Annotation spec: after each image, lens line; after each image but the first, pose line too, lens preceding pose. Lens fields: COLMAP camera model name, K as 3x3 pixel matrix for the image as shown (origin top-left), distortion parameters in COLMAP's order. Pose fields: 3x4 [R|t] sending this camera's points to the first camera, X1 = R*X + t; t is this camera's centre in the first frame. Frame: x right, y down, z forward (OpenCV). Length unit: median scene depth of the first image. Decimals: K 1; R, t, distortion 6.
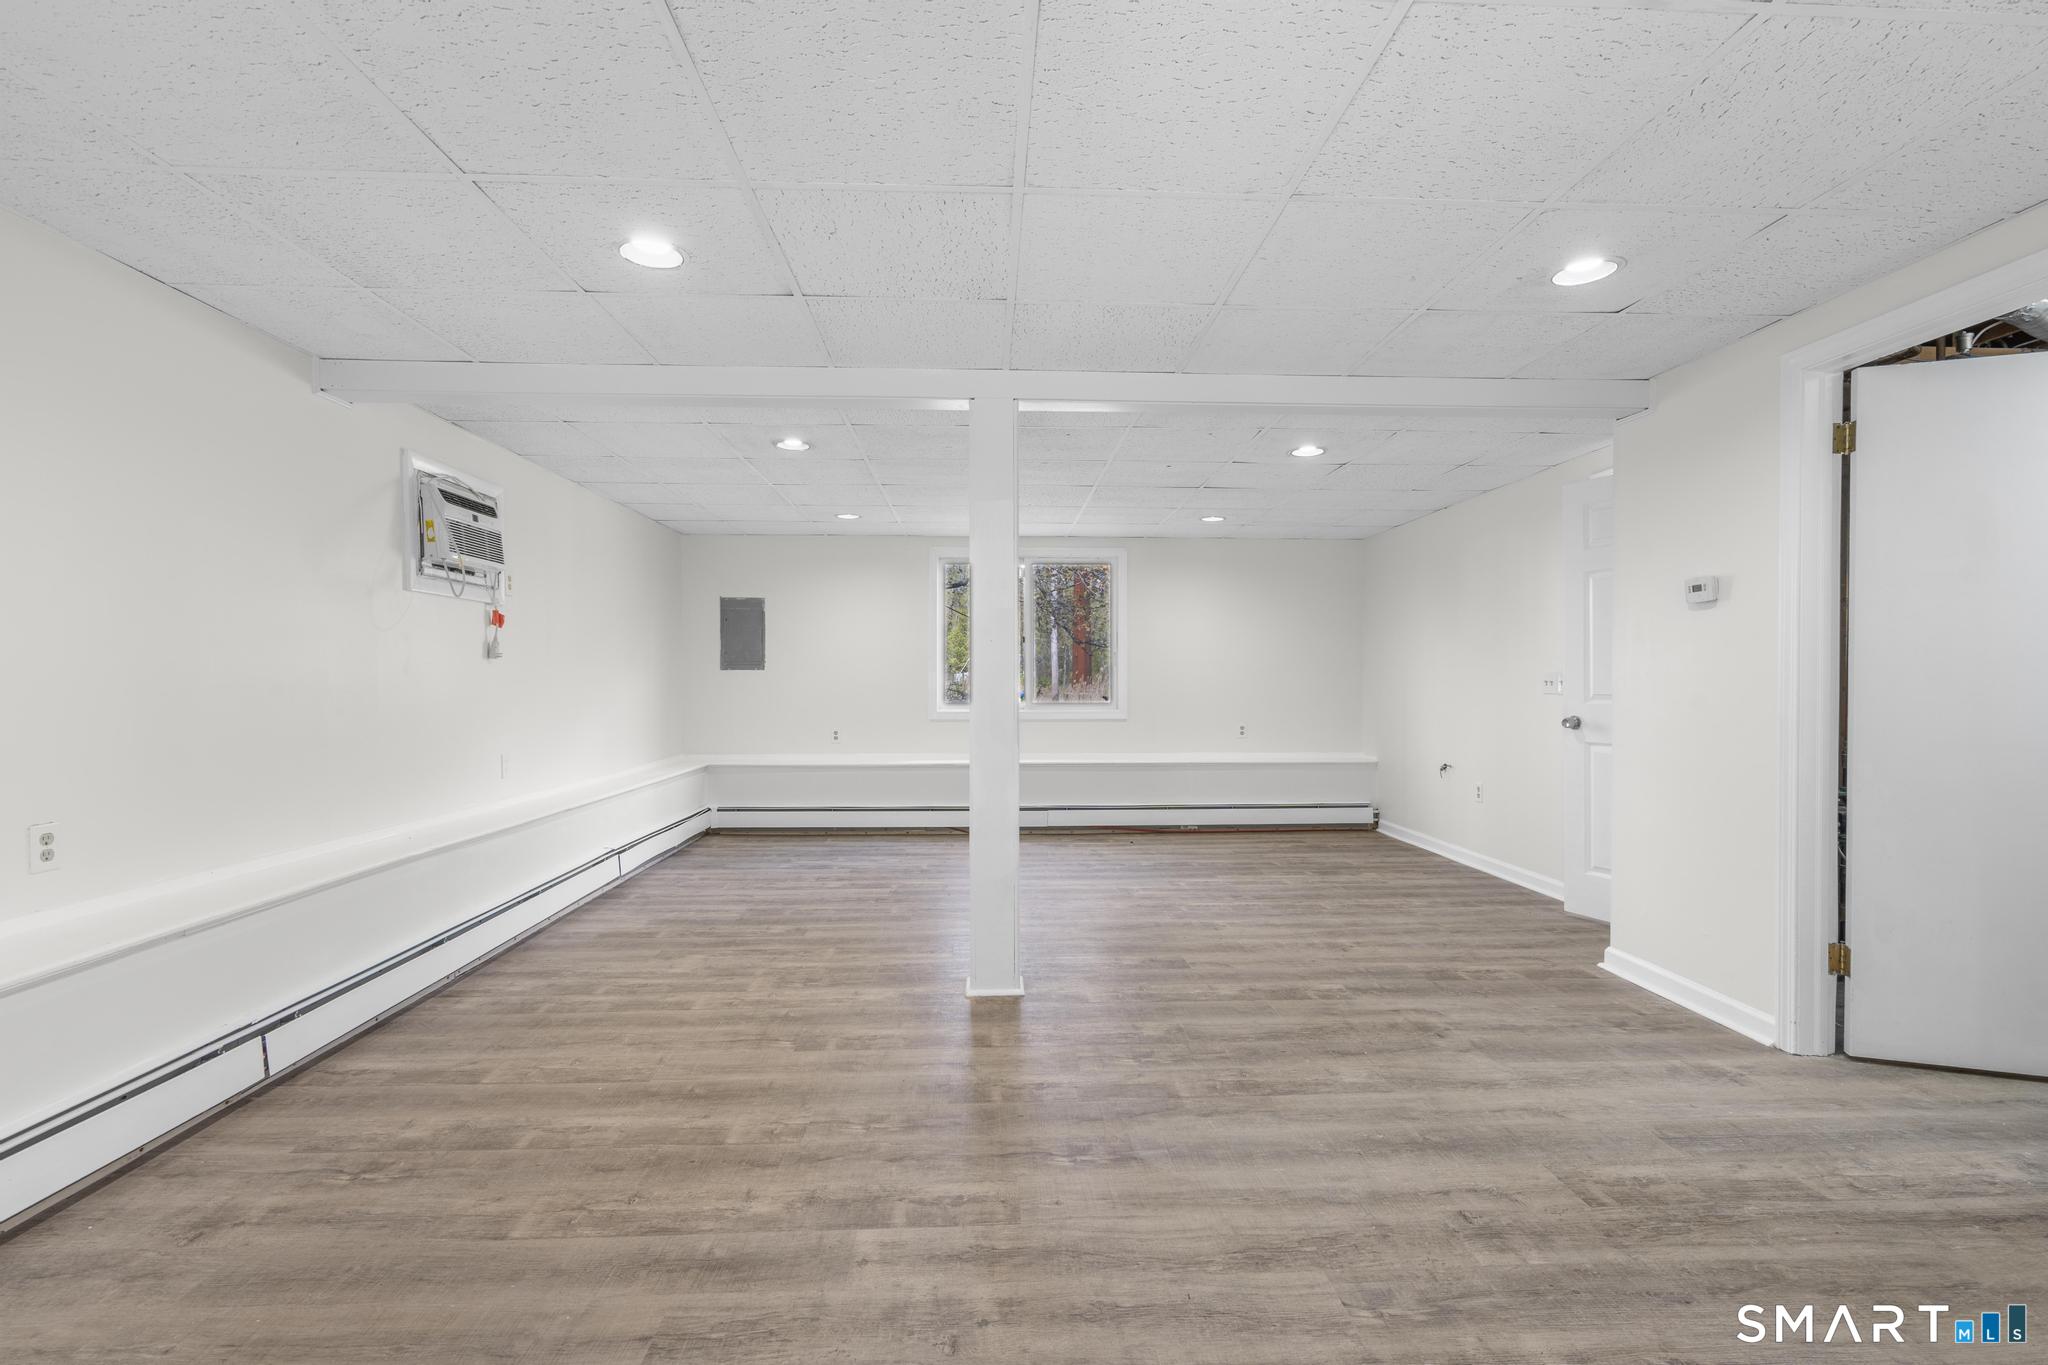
lens RADIAL K [[919.0, 0, 1019.6], [0, 919.0, 682.0], [0, 0, 1]] dist [-0.005867, 0.002662]
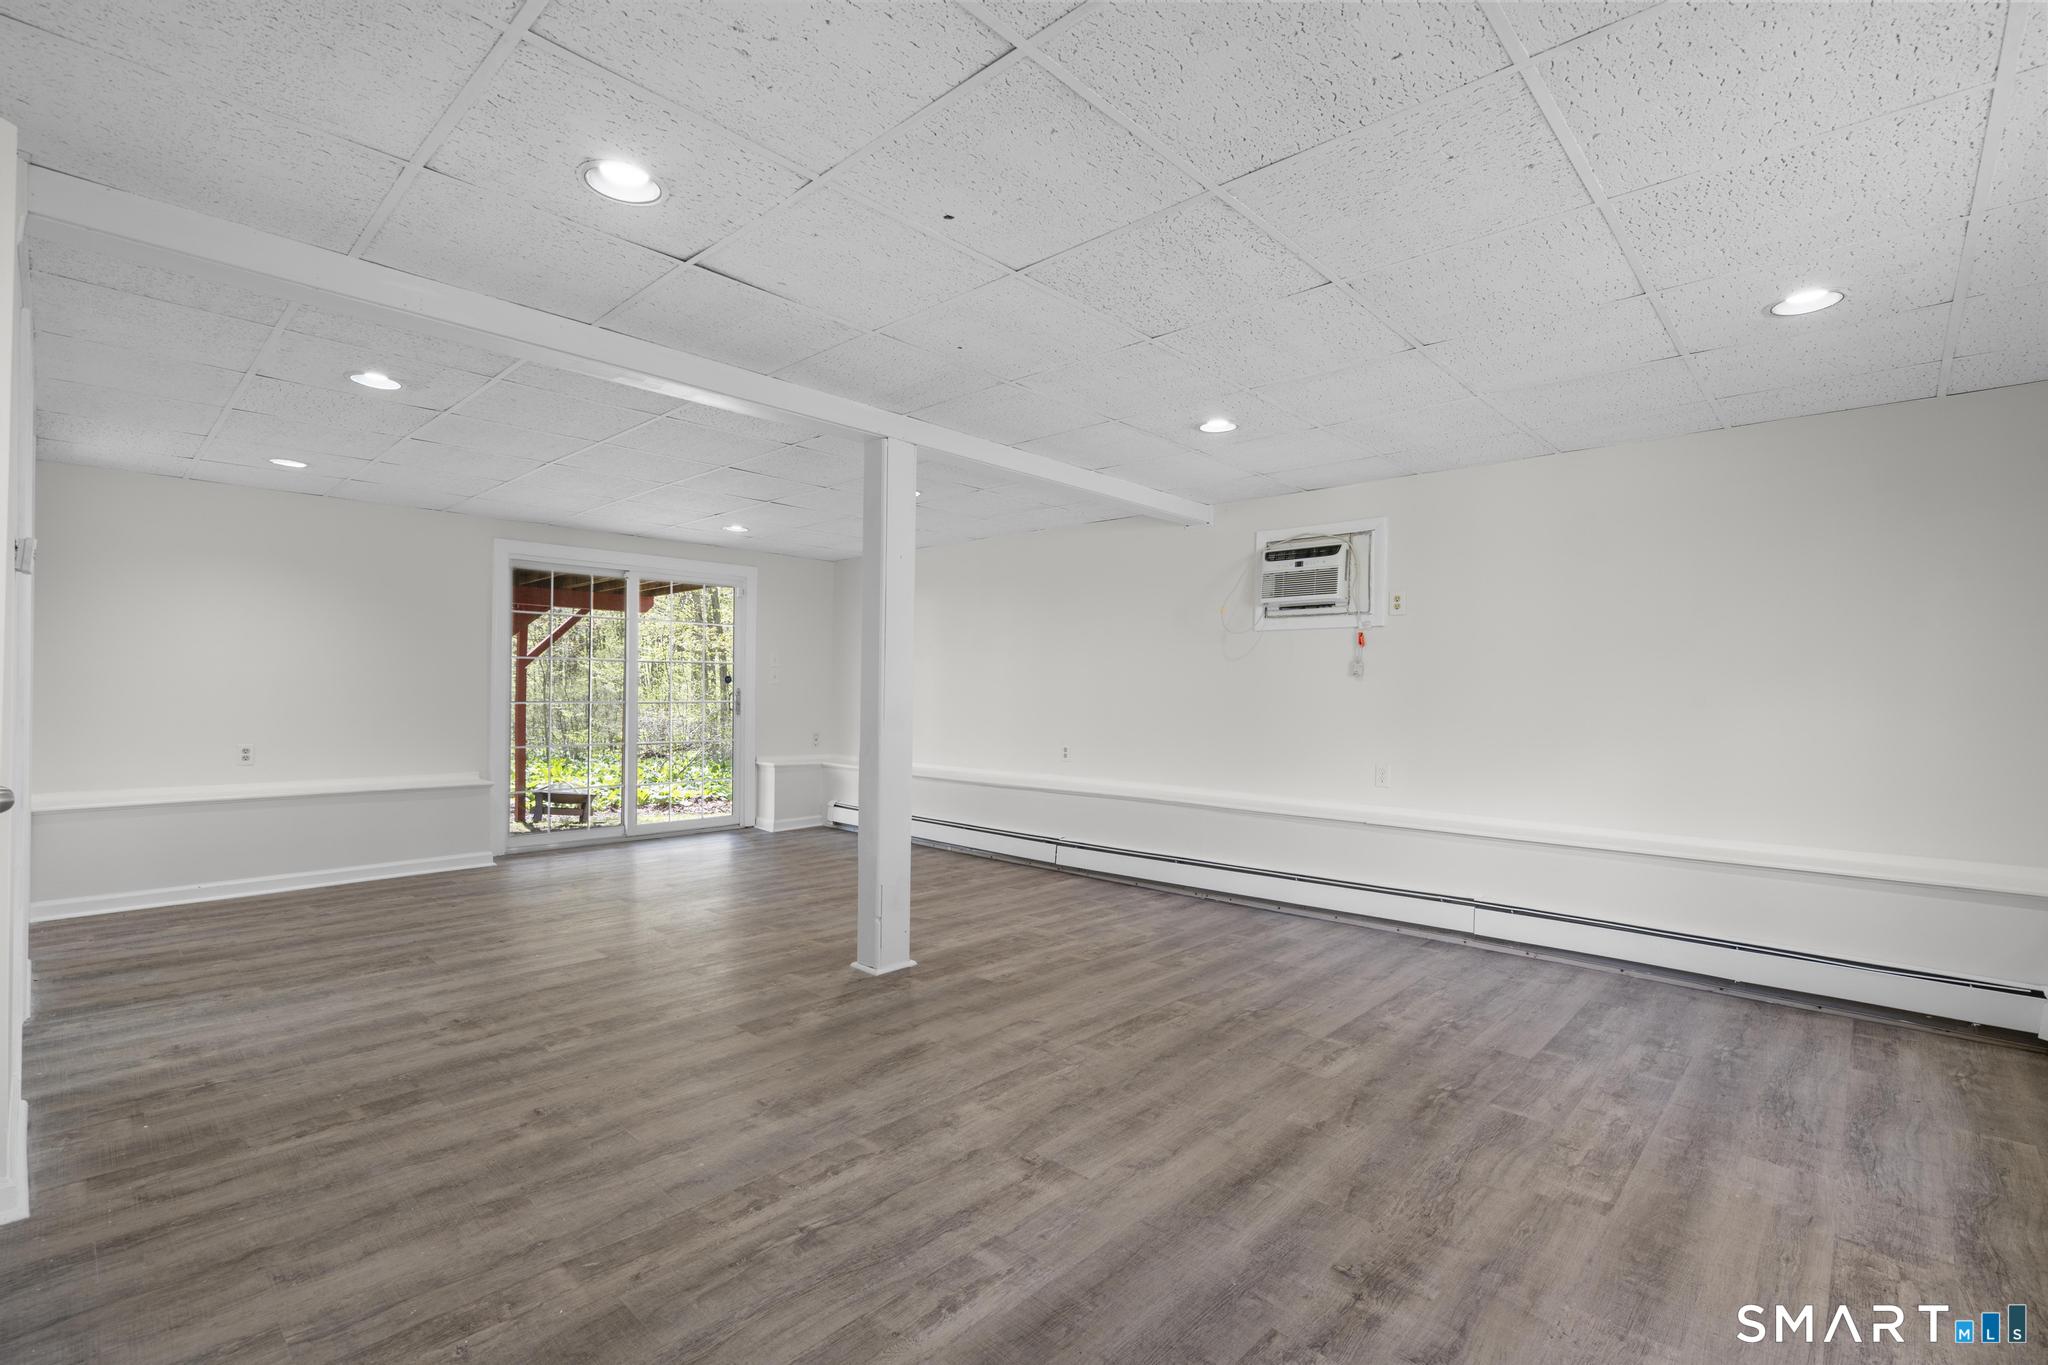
lens RADIAL K [[919.0, 0, 1020.8], [0, 919.0, 686.7], [0, 0, 1]] dist [-0.005867, 0.002662]
pose [[-0.716188, -0.011103, -0.697819, 0.621255], [-0.011465, 0.999926, -0.004142, -0.003185], [0.697813, 0.005034, -0.716262, 1.869923]]
